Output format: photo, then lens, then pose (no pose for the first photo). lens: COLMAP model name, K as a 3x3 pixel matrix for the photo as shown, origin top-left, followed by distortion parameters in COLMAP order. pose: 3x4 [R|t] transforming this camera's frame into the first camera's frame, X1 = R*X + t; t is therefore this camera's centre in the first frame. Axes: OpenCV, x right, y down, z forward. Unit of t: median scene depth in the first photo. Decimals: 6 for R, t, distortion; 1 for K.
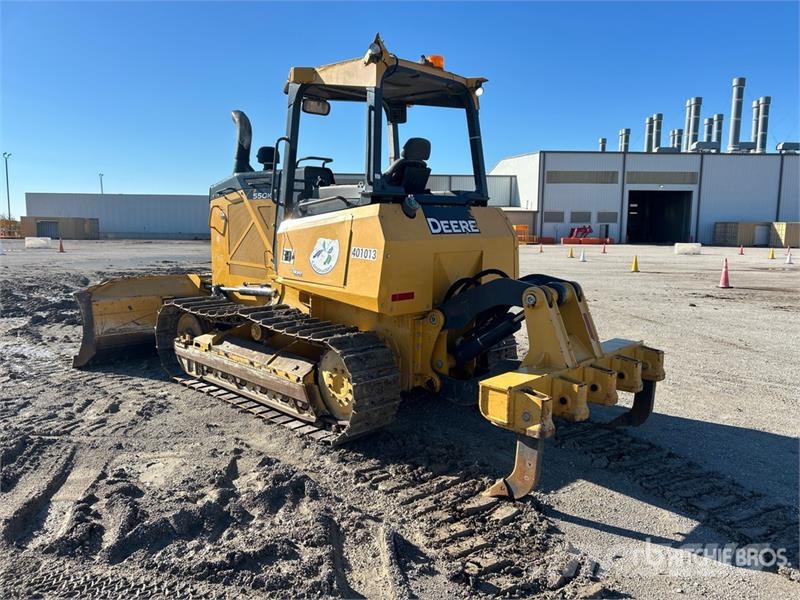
lens RADIAL K [[608.2, 0, 400.7], [0, 608.2, 303.2], [0, 0, 1]] dist [0.080661, -0.130198]
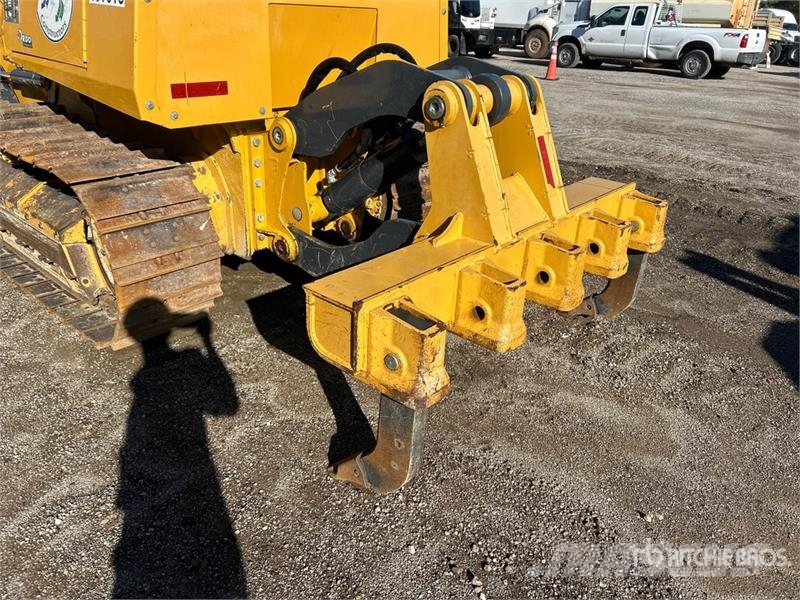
lens RADIAL K [[584.8, 0, 410.3], [0, 584.8, 304.2], [0, 0, 1]] dist [0.041723, -0.039898]
pose [[0.998598, 0.022898, 0.047728, 0.144927], [-0.037407, 0.943185, 0.330154, -0.009774], [-0.037457, -0.331477, 0.942720, 0.417343]]
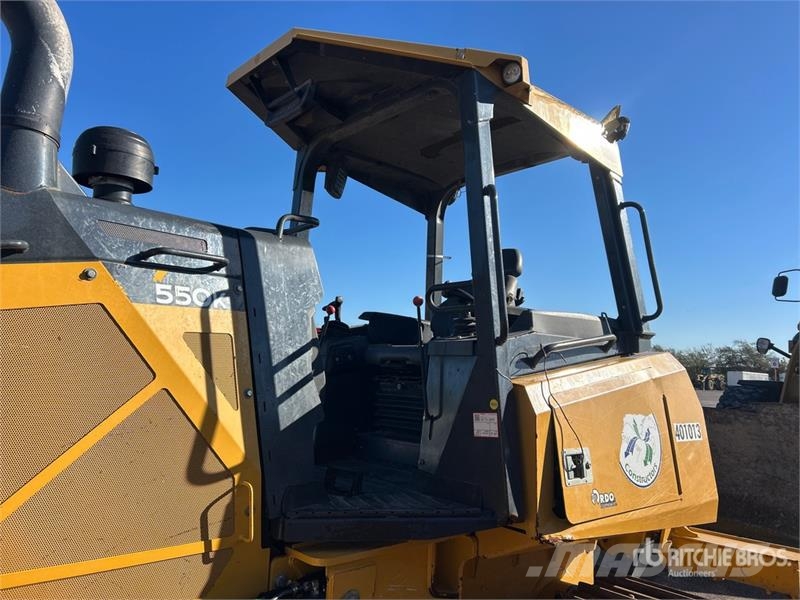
lens RADIAL K [[584.8, 0, 410.3], [0, 584.8, 304.2], [0, 0, 1]] dist [0.041723, -0.039898]
pose [[0.077953, 0.097018, 0.992225, -0.670105], [0.126632, 0.986229, -0.106380, -0.176100], [-0.988882, 0.133940, 0.064594, 1.188291]]
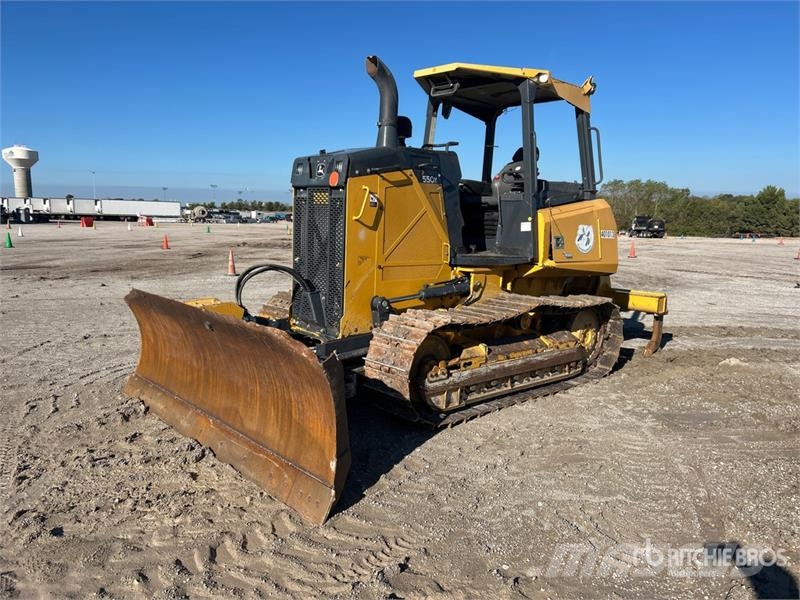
lens RADIAL K [[608.2, 0, 400.7], [0, 608.2, 303.2], [0, 0, 1]] dist [0.080661, -0.130198]
pose [[0.056676, -0.153448, 0.986530, -1.478715], [0.115894, 0.982450, 0.146155, -0.183601], [-0.991643, 0.106050, 0.073465, 1.350821]]
